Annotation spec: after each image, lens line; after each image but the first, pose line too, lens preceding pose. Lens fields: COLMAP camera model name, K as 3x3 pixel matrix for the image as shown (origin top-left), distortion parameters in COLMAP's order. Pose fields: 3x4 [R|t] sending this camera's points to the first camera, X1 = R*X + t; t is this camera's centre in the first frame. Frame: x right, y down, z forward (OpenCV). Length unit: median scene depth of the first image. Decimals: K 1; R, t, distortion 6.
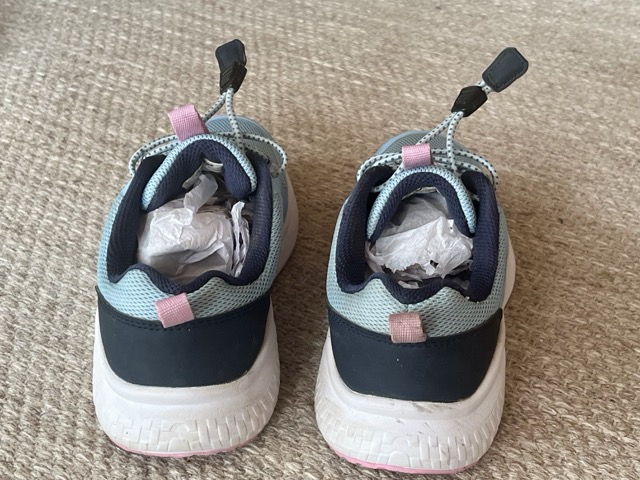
lens RADIAL K [[1009.9, 0, 323.4], [0, 1009.9, 241.3], [0, 0, 1]] dist [0.066715, 0.000000]
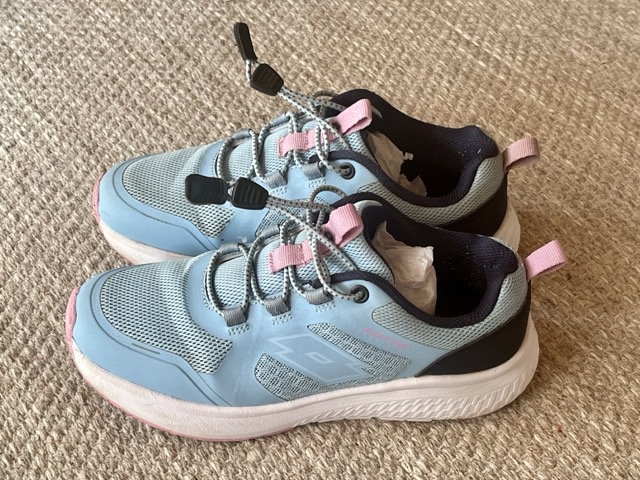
lens RADIAL K [[1009.9, 0, 314.9], [0, 1009.9, 238.2], [0, 0, 1]] dist [0.066715, 0.000000]
pose [[0.902902, 0.288664, -0.318497, 0.310113], [-0.230767, 0.950647, 0.207403, -0.200564], [0.362648, -0.113766, 0.924956, -0.000021]]
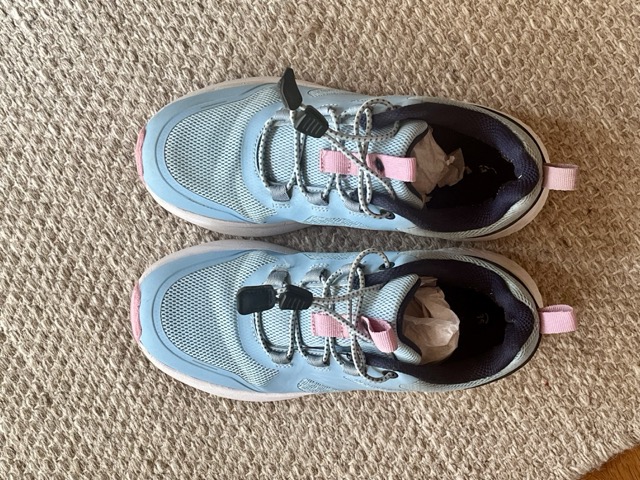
lens RADIAL K [[1009.9, 0, 323.7], [0, 1009.9, 239.6], [0, 0, 1]] dist [0.066715, 0.000000]
pose [[0.889412, 0.456215, -0.028521, 0.032781], [-0.257654, 0.551890, 0.793115, -0.755558], [0.377571, -0.698058, 0.608403, 0.232422]]
